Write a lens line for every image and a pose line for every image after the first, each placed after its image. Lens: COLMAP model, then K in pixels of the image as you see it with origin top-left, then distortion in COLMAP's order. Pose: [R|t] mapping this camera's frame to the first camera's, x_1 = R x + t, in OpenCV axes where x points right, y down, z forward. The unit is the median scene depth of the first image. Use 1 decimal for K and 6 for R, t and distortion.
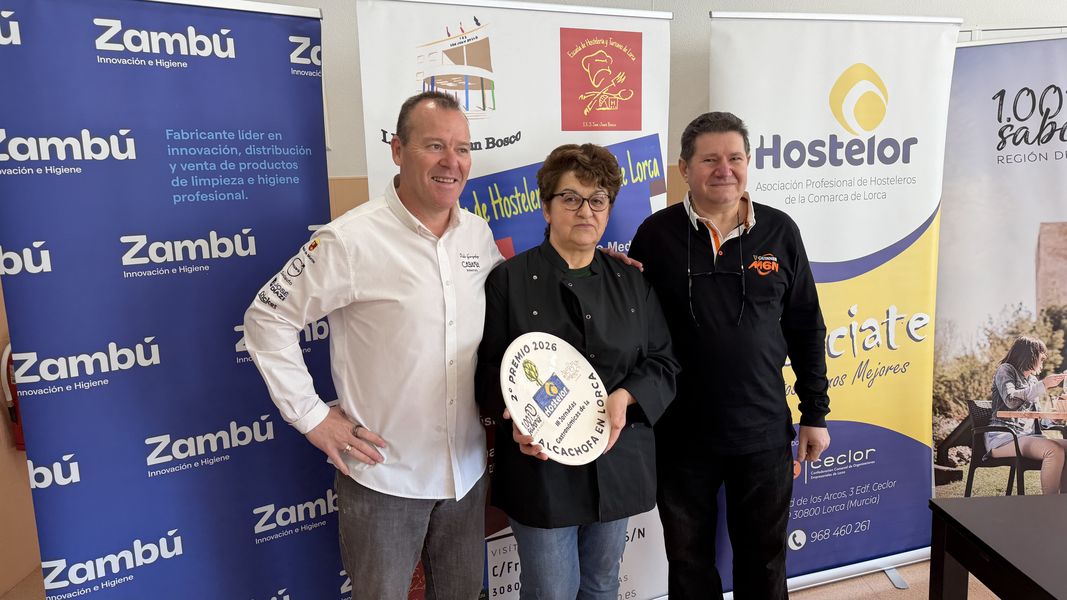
lens RADIAL K [[760.5, 0, 533.5], [0, 760.5, 300.0], [0, 0, 1]] dist [-0.003067, -0.000548]
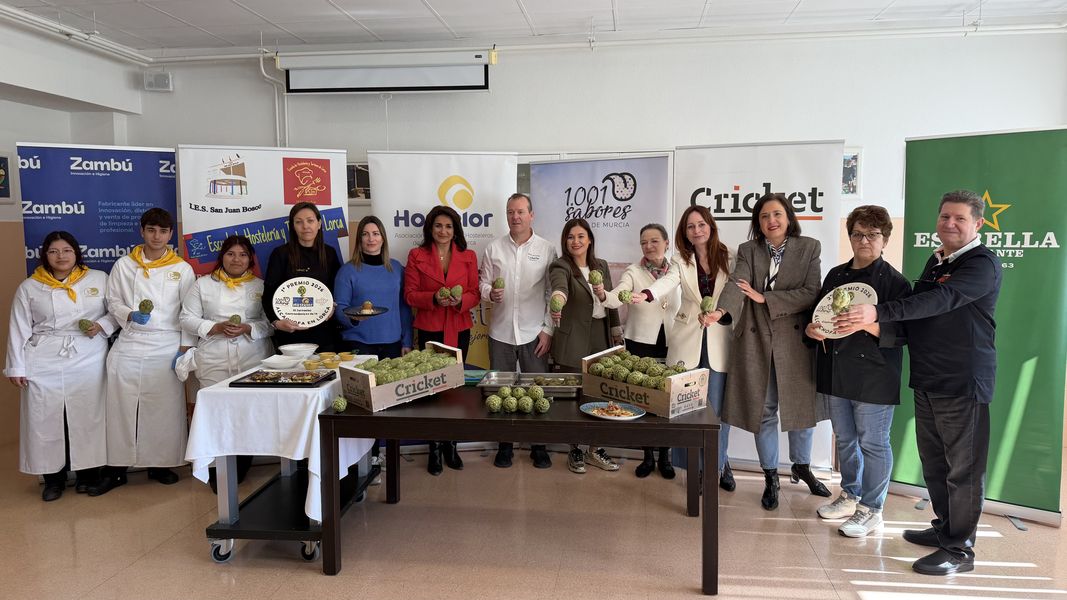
lens RADIAL K [[753.4, 0, 533.5], [0, 753.4, 300.0], [0, 0, 1]] dist [0.122638, -0.189874]
pose [[0.988834, 0.046895, -0.141453, 0.877652], [-0.055031, 0.997015, -0.054163, 0.099744], [0.138490, 0.061342, 0.988462, -0.842602]]
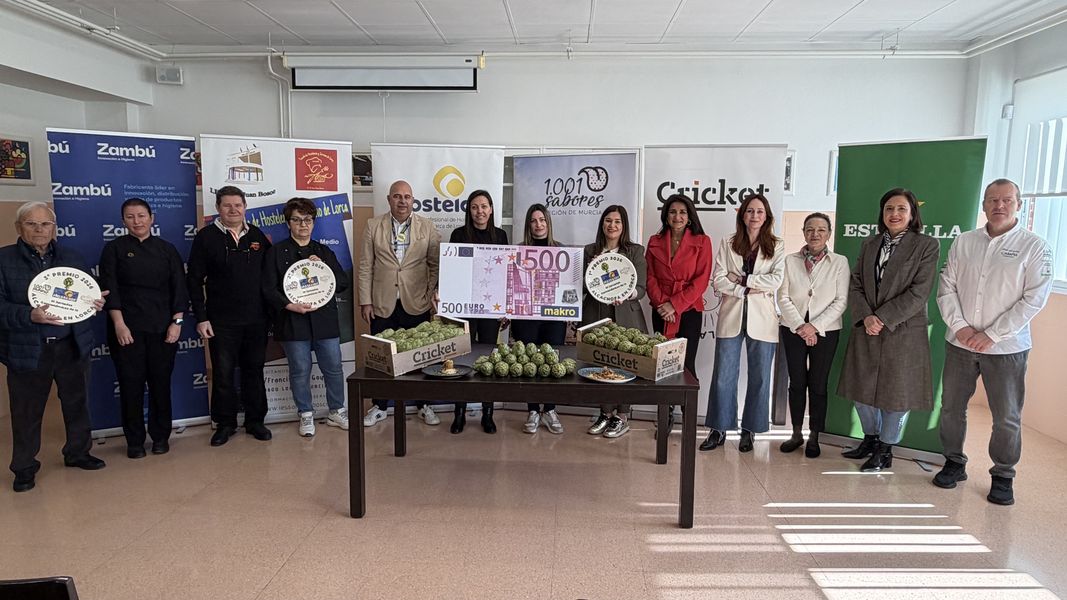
lens RADIAL K [[674.4, 0, 531.9], [0, 674.4, 298.3], [0, 0, 1]] dist [0.003762, 0.001180]
pose [[0.996505, 0.056744, -0.061296, 0.770507], [-0.058665, 0.997826, -0.030015, 0.108848], [0.059460, 0.033506, 0.997668, -0.870769]]
